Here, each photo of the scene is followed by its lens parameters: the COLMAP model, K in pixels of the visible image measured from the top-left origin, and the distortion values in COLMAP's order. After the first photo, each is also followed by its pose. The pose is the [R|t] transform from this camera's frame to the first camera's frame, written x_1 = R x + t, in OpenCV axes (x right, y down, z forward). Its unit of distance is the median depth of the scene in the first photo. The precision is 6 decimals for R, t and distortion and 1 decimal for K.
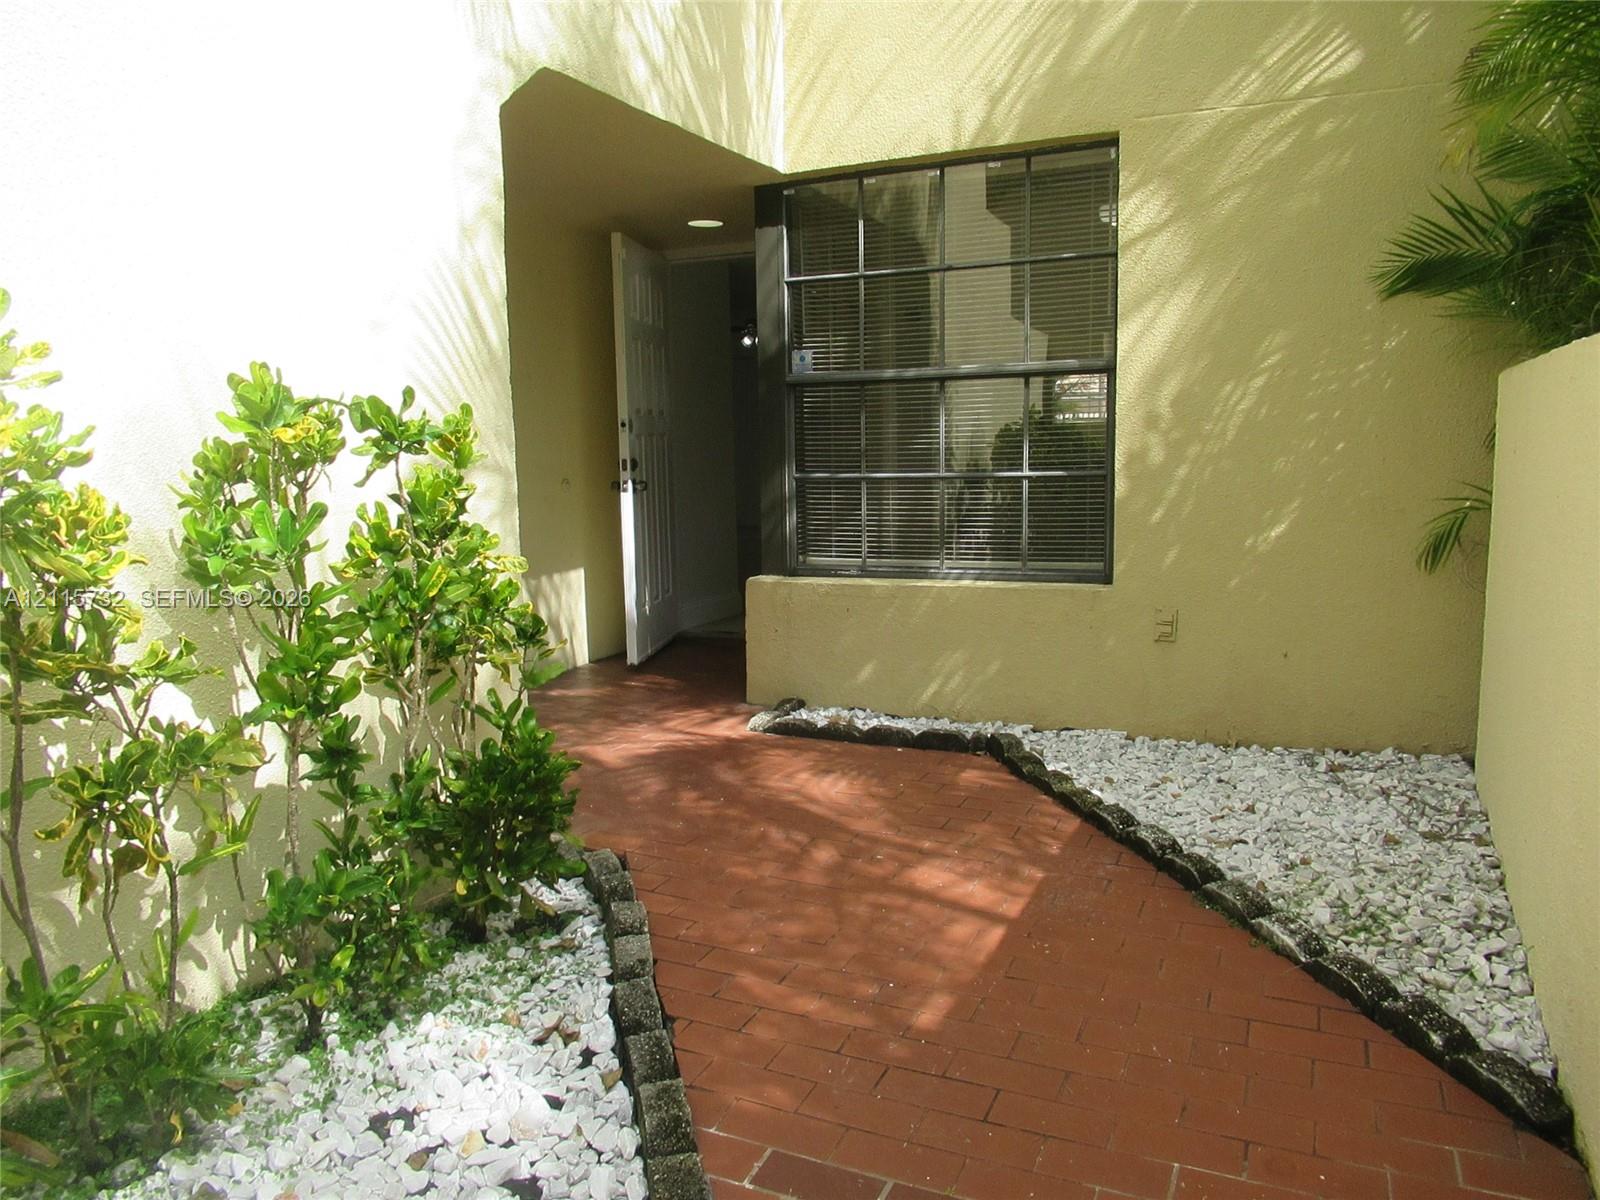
lens RADIAL K [[1182.1, 0, 800.0], [0, 1182.1, 600.0], [0, 0, 1]] dist [0.000090, -0.001046]
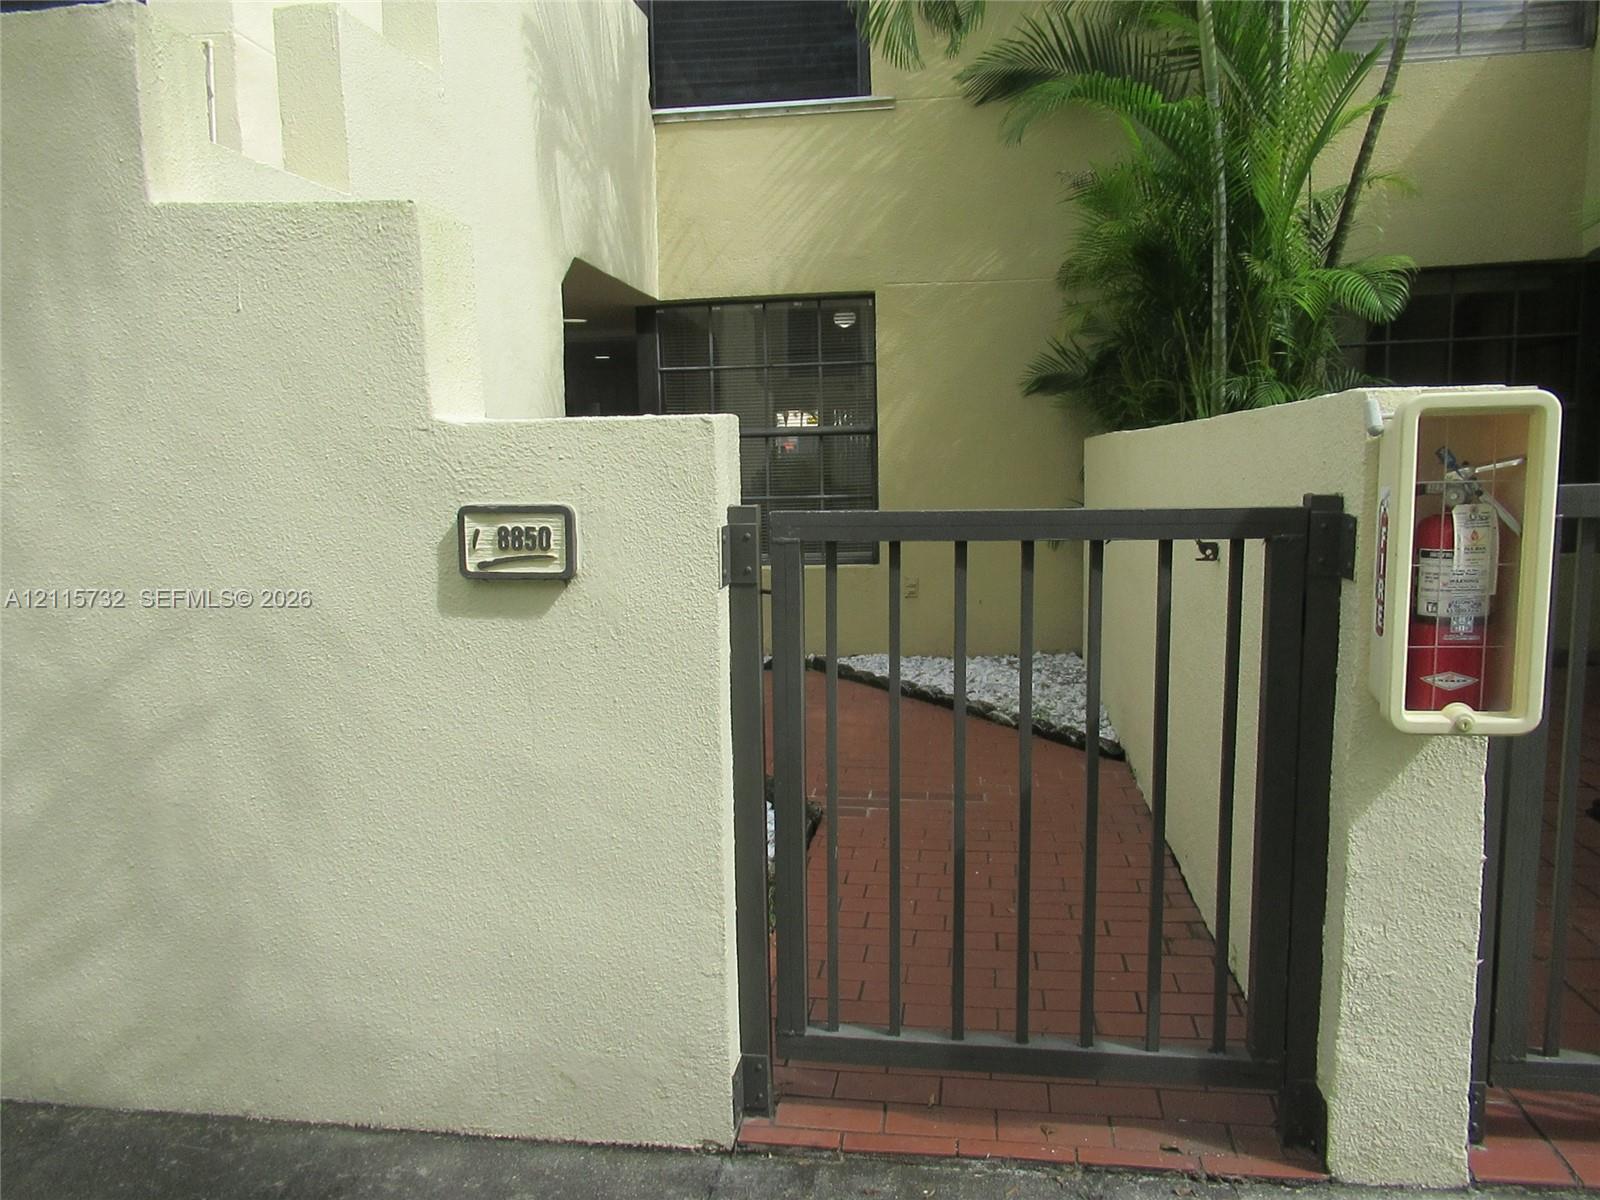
lens RADIAL K [[1182.1, 0, 800.0], [0, 1182.1, 600.0], [0, 0, 1]] dist [0.000090, -0.001046]
pose [[0.957222, -0.035089, 0.287221, -0.329545], [0.041399, 0.999016, -0.015921, 0.061646], [-0.286379, 0.027131, 0.957732, -0.560626]]
